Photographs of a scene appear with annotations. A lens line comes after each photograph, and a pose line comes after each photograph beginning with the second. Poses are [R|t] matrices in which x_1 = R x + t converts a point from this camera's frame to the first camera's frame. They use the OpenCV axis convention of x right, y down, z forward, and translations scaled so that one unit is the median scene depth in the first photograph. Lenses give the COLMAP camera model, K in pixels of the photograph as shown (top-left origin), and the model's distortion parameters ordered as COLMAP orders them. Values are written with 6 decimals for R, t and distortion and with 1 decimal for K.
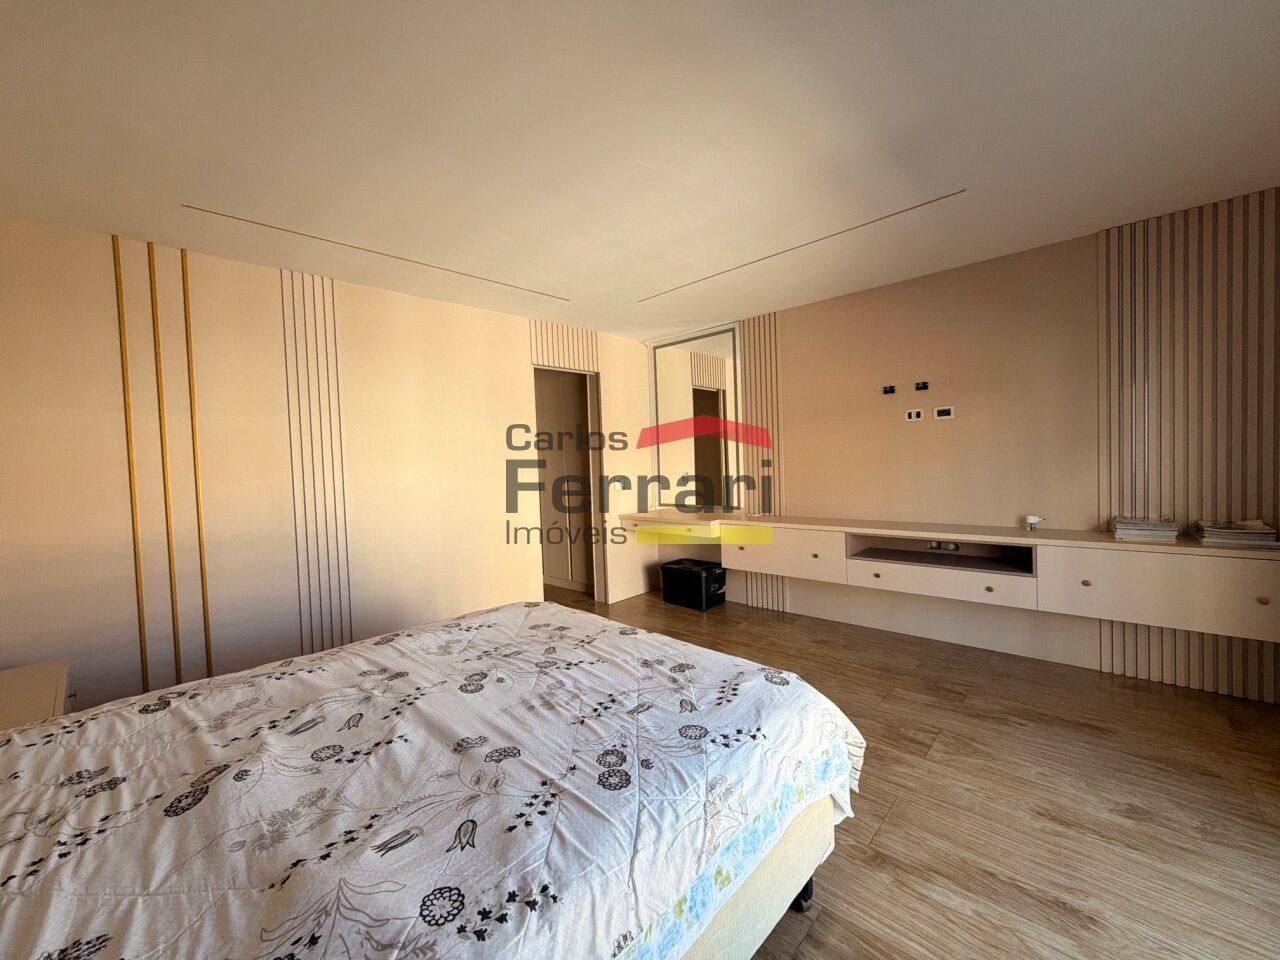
lens RADIAL K [[509.0, 0, 640.0], [0, 509.0, 480.0], [0, 0, 1]] dist [-0.000614, -0.000165]
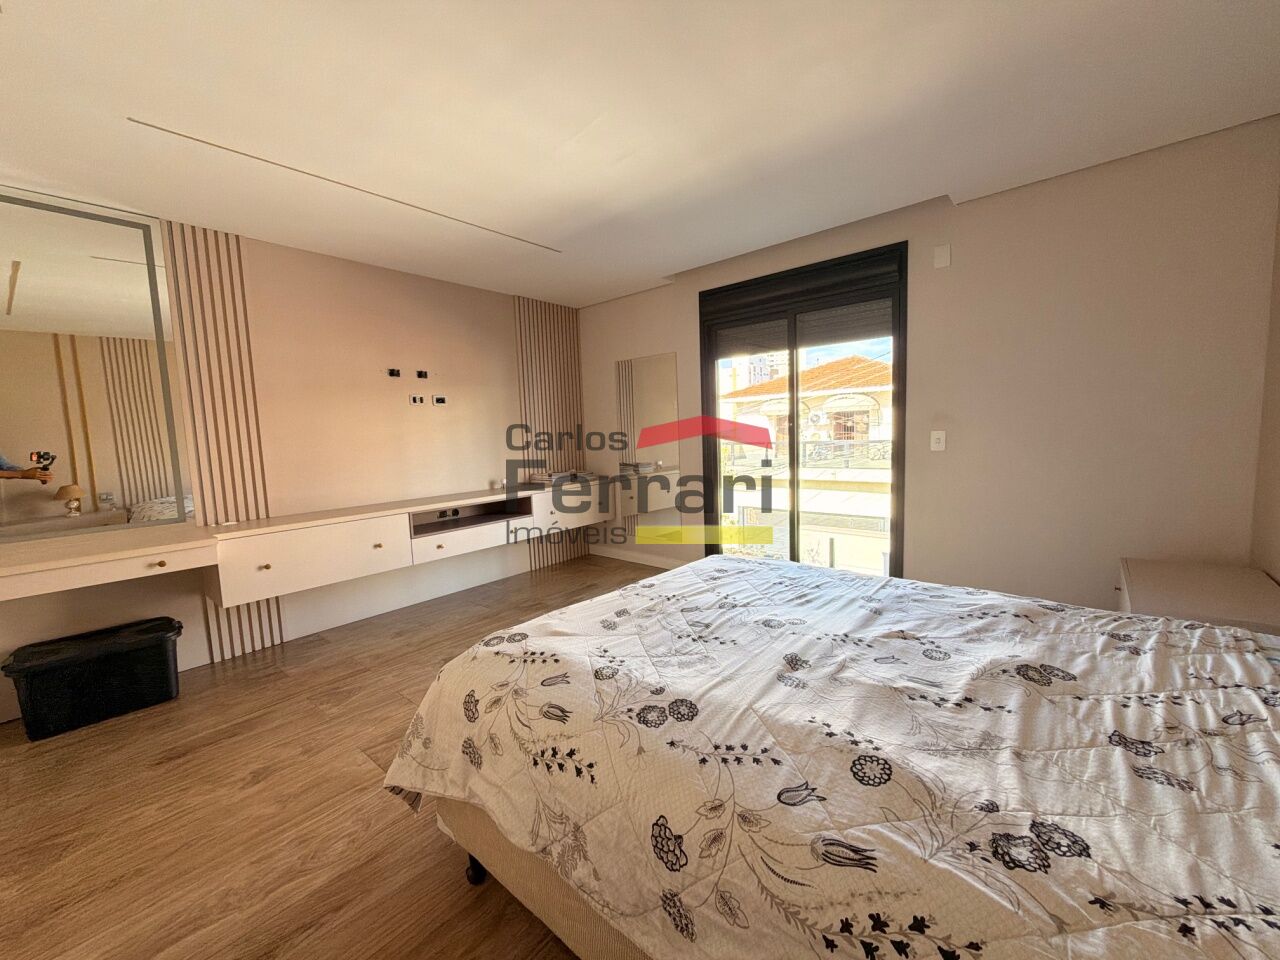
lens RADIAL K [[509.0, 0, 640.0], [0, 509.0, 480.0], [0, 0, 1]] dist [-0.000614, -0.000165]
pose [[-0.050394, -0.058987, 0.996986, -1.393089], [0.073203, 0.995351, 0.062591, 0.025284], [-0.996043, 0.076137, -0.045842, 1.388082]]
